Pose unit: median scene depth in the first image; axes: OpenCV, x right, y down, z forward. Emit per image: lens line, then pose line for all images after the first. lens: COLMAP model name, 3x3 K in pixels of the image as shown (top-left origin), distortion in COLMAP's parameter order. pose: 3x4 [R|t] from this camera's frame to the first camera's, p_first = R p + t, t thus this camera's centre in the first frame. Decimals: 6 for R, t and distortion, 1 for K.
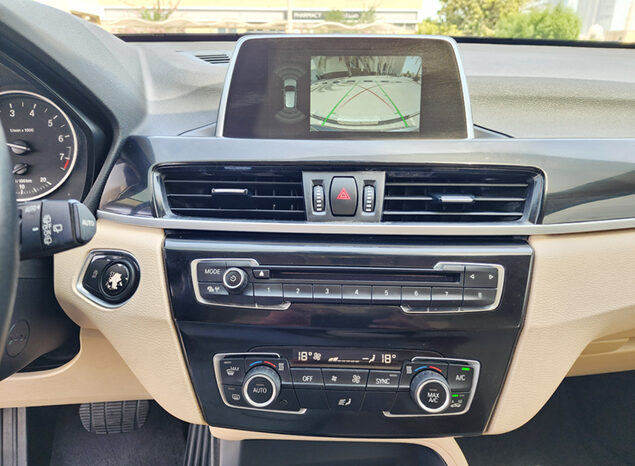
lens RADIAL K [[426.9, 0, 313.0], [0, 426.9, 238.9], [0, 0, 1]] dist [0.073508, -0.062214]
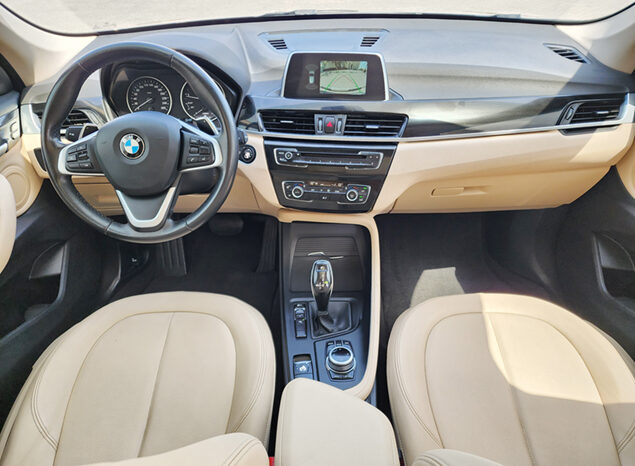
lens RADIAL K [[426.9, 0, 313.0], [0, 426.9, 238.9], [0, 0, 1]] dist [0.073508, -0.062214]
pose [[0.993276, 0.047133, -0.105744, 0.279597], [-0.017026, 0.962913, 0.269275, -0.132956], [0.114514, -0.265664, 0.957240, -1.705187]]
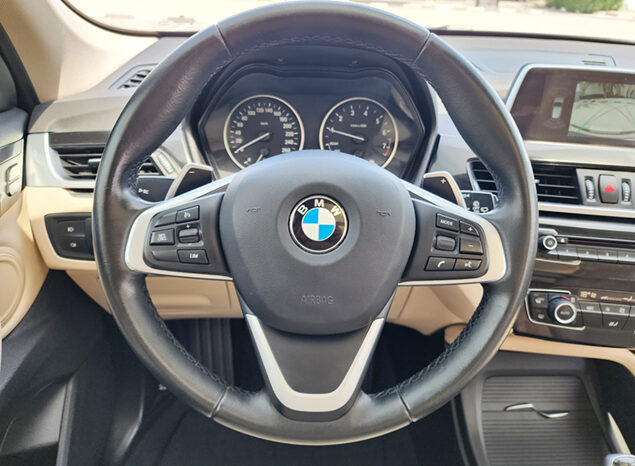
lens RADIAL K [[428.1, 0, 298.8], [0, 428.1, 232.1], [0, 0, 1]] dist [0.032046, -0.030943]
pose [[0.997703, 0.061146, -0.029146, -0.917977], [-0.057213, 0.991042, 0.120675, -0.071673], [0.036263, -0.118730, 0.992264, -0.503378]]
